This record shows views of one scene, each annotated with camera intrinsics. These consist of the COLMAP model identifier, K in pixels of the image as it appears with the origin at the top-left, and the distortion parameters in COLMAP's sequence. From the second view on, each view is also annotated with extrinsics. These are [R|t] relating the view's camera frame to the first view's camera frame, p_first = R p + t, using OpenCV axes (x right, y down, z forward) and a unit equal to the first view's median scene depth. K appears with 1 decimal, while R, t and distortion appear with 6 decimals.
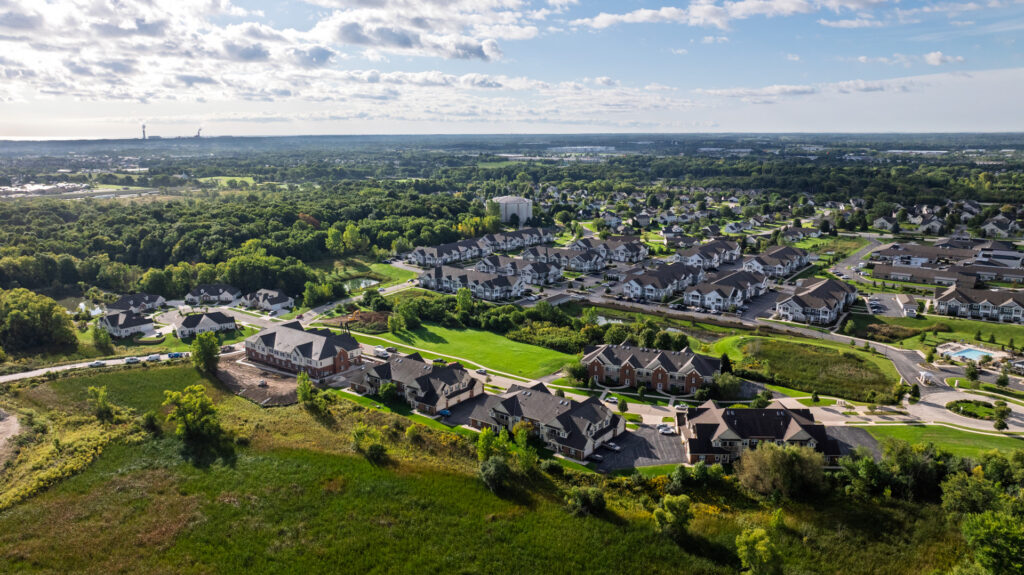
lens RADIAL K [[721.6, 0, 516.5], [0, 721.6, 286.7], [0, 0, 1]] dist [-0.017326, 0.002457]
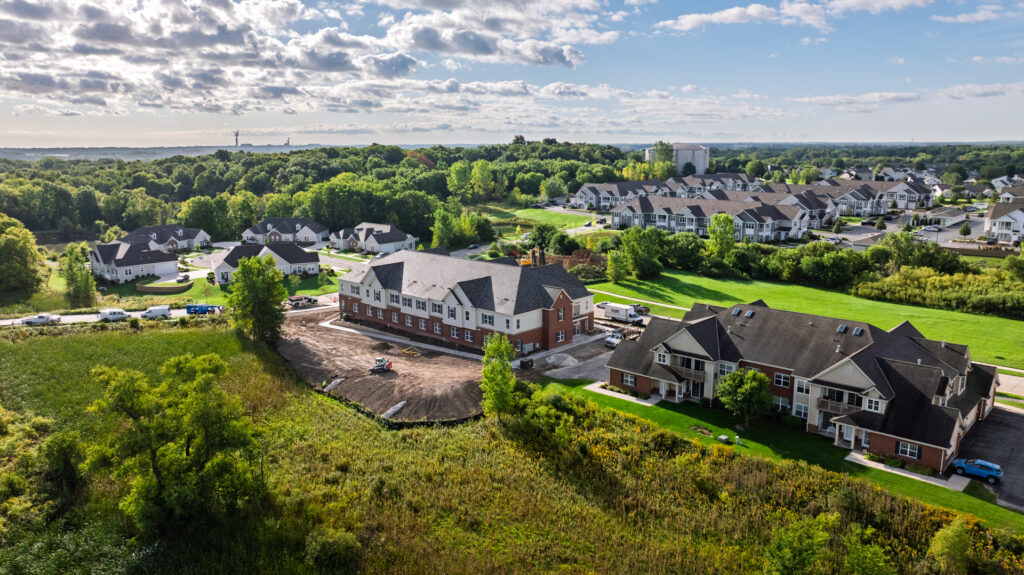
lens RADIAL K [[721.6, 0, 516.5], [0, 721.6, 286.7], [0, 0, 1]] dist [-0.017326, 0.002457]
pose [[0.994246, 0.017224, -0.105729, -0.192388], [-0.018948, 0.999703, -0.015327, 0.077508], [0.105433, 0.017243, 0.994277, 0.493777]]
